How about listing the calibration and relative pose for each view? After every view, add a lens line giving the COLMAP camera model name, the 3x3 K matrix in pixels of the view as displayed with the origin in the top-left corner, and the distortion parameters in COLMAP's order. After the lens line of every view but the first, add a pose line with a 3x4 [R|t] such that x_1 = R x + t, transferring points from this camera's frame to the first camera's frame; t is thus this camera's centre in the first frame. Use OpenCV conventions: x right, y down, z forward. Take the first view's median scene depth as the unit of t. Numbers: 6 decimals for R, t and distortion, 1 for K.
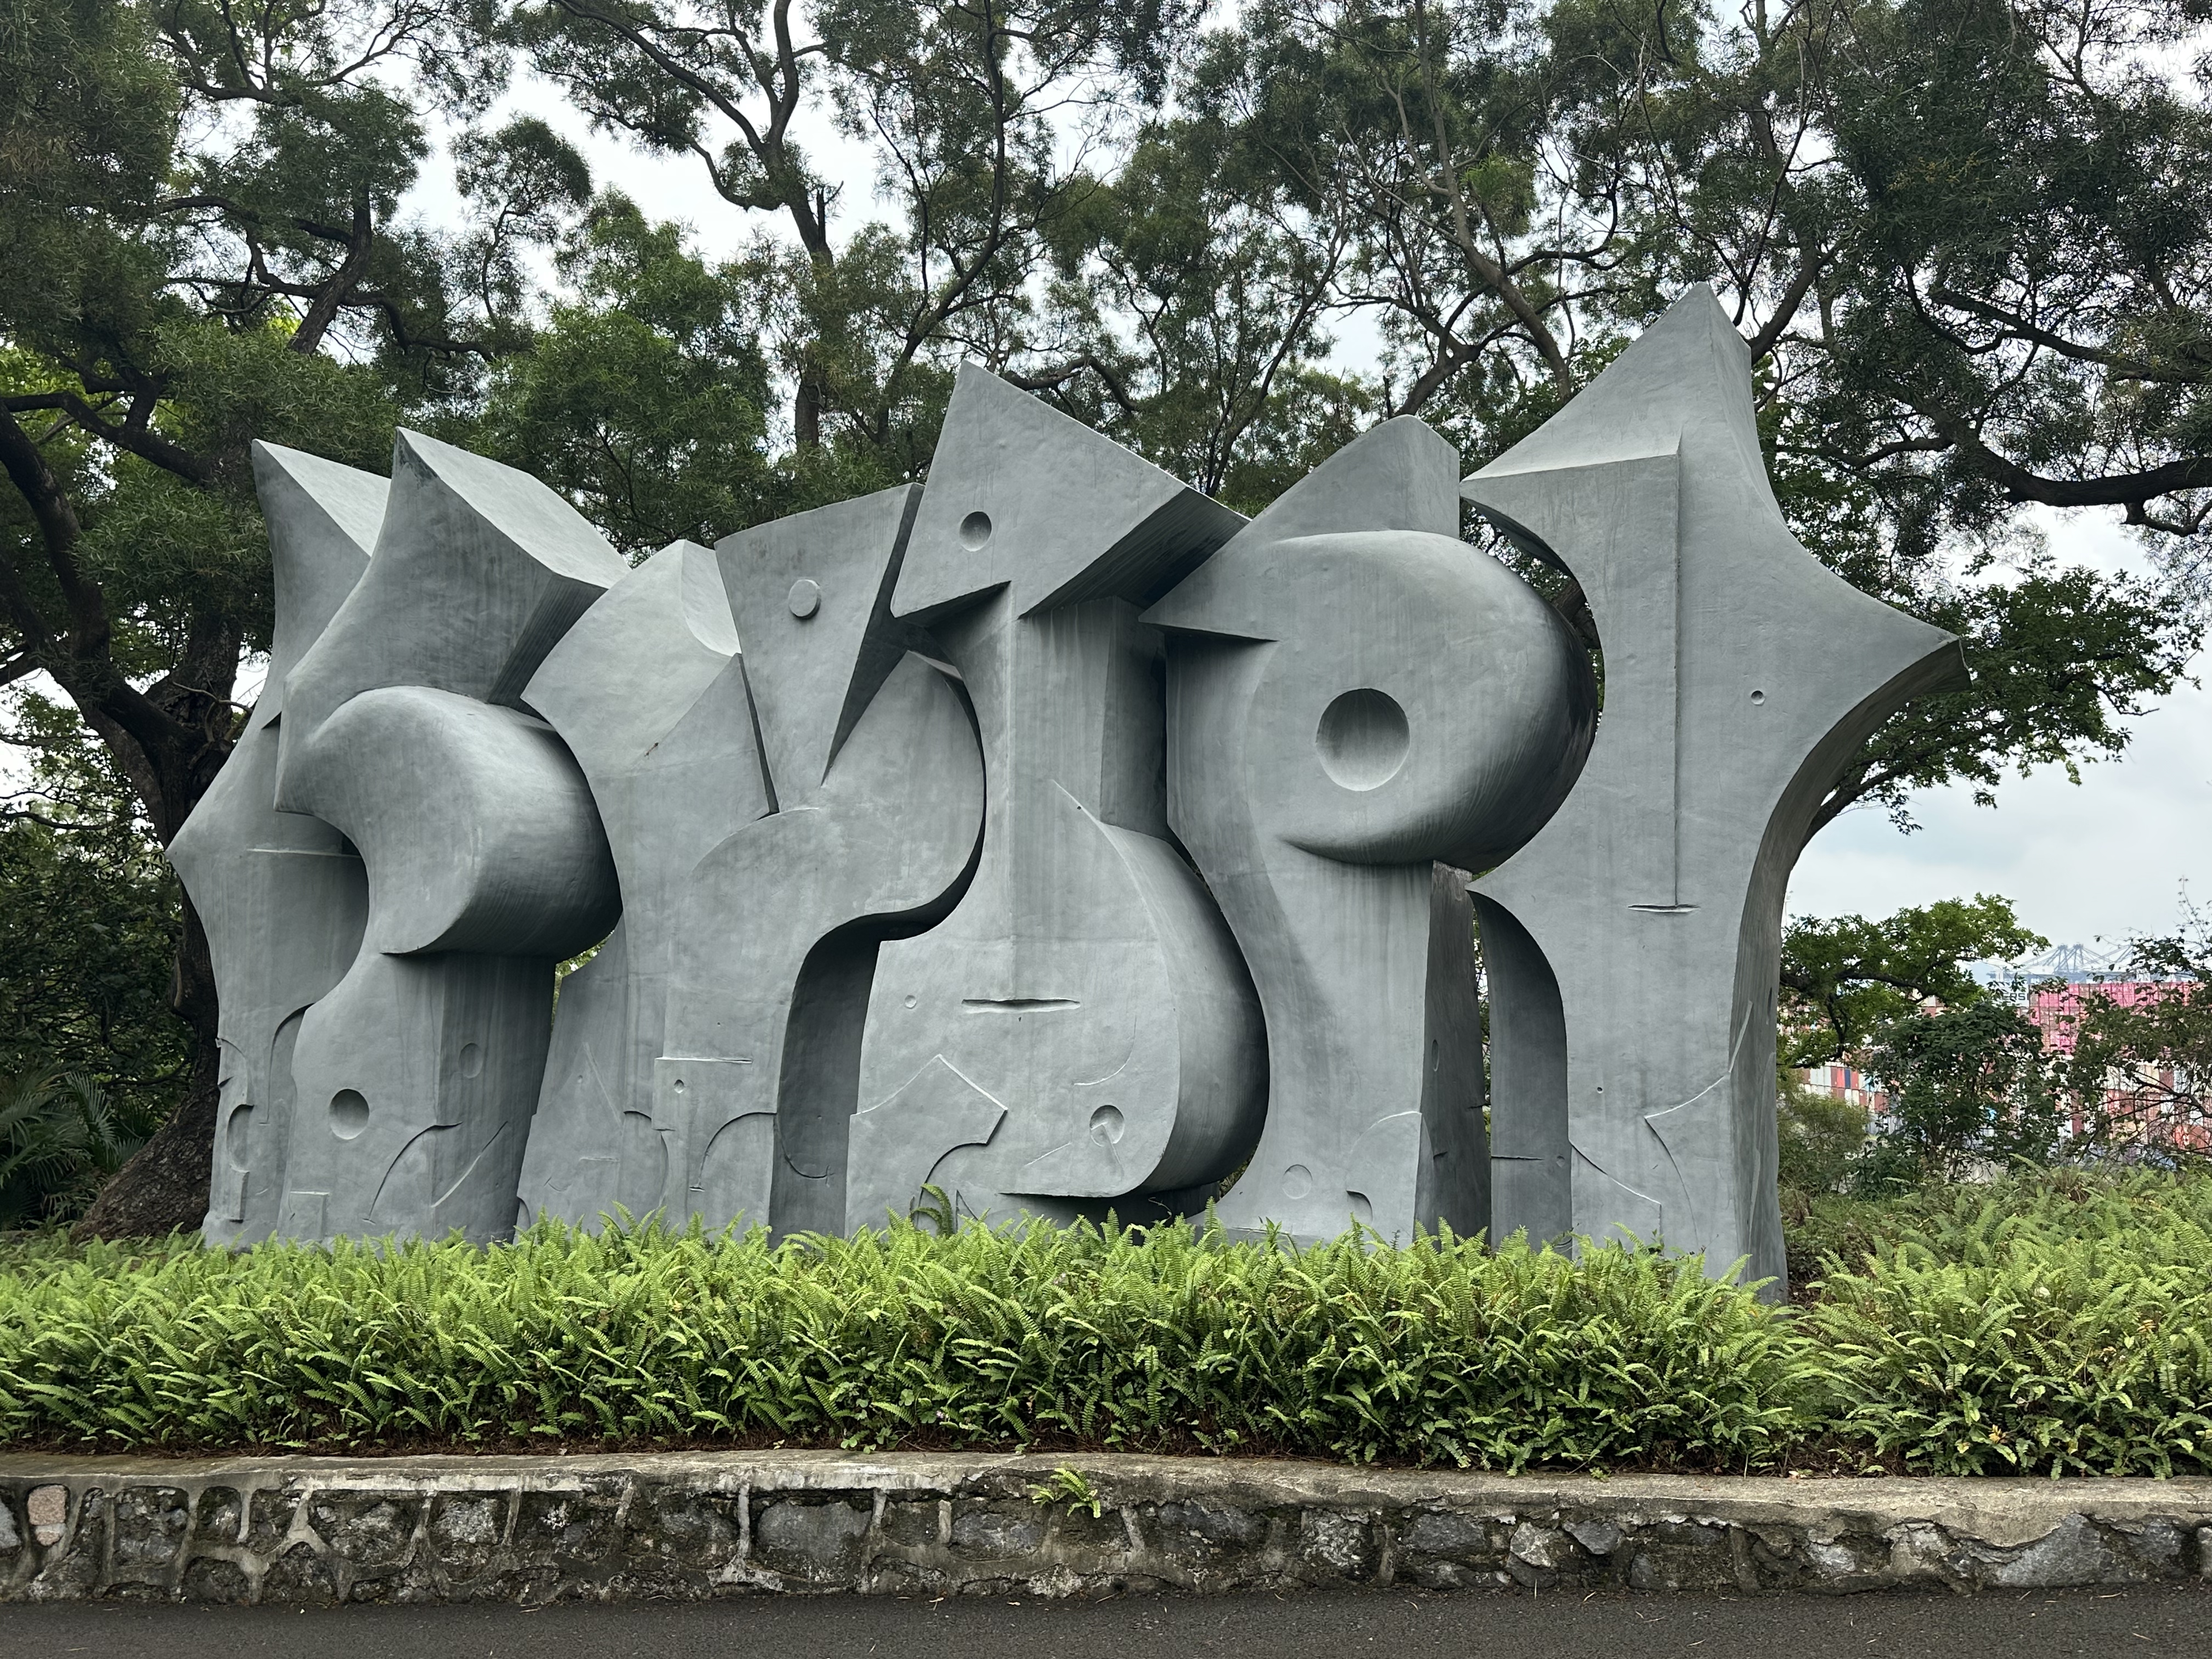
lens RADIAL K [[1919.0, 0, 1106.0], [0, 1919.0, 829.5], [0, 0, 1]] dist [0.197643, -0.514722]
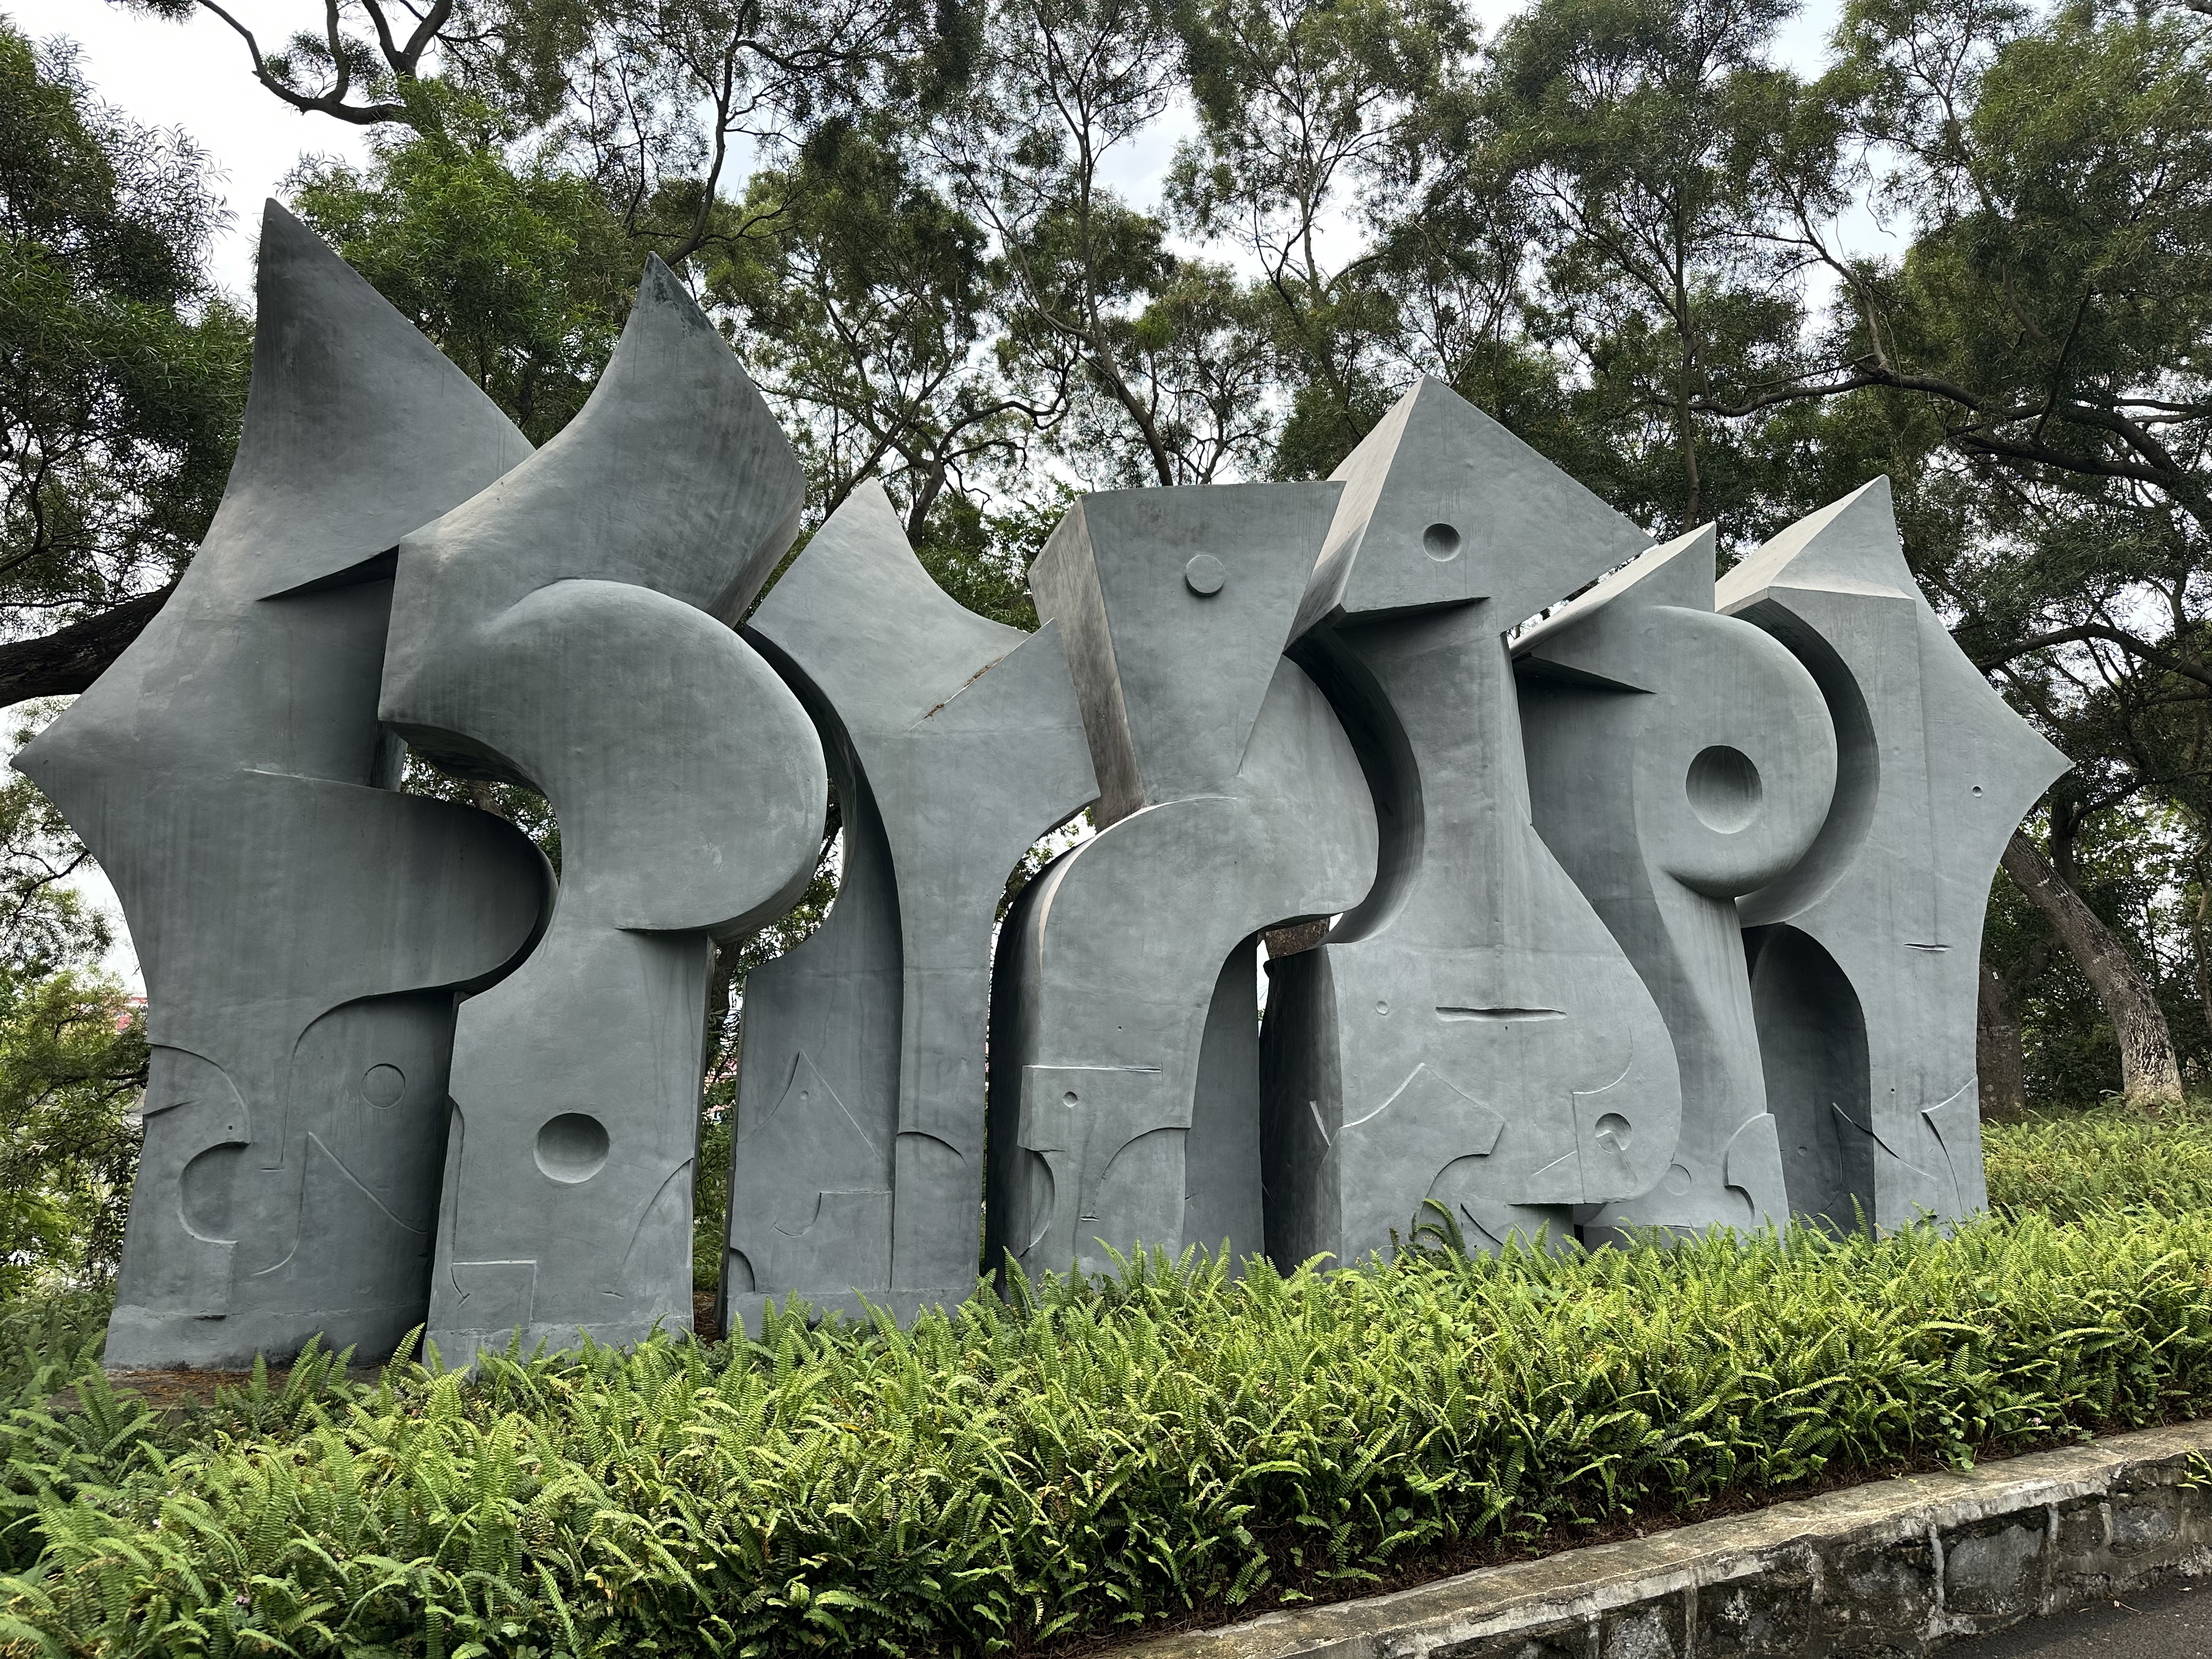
lens RADIAL K [[1559.6, 0, 1106.0], [0, 1559.6, 829.5], [0, 0, 1]] dist [0.095344, -0.105708]
pose [[0.770215, 0.093823, 0.630845, -0.754356], [-0.067228, 0.995553, -0.065984, 0.065166], [-0.634231, 0.008411, 0.773098, 0.508803]]
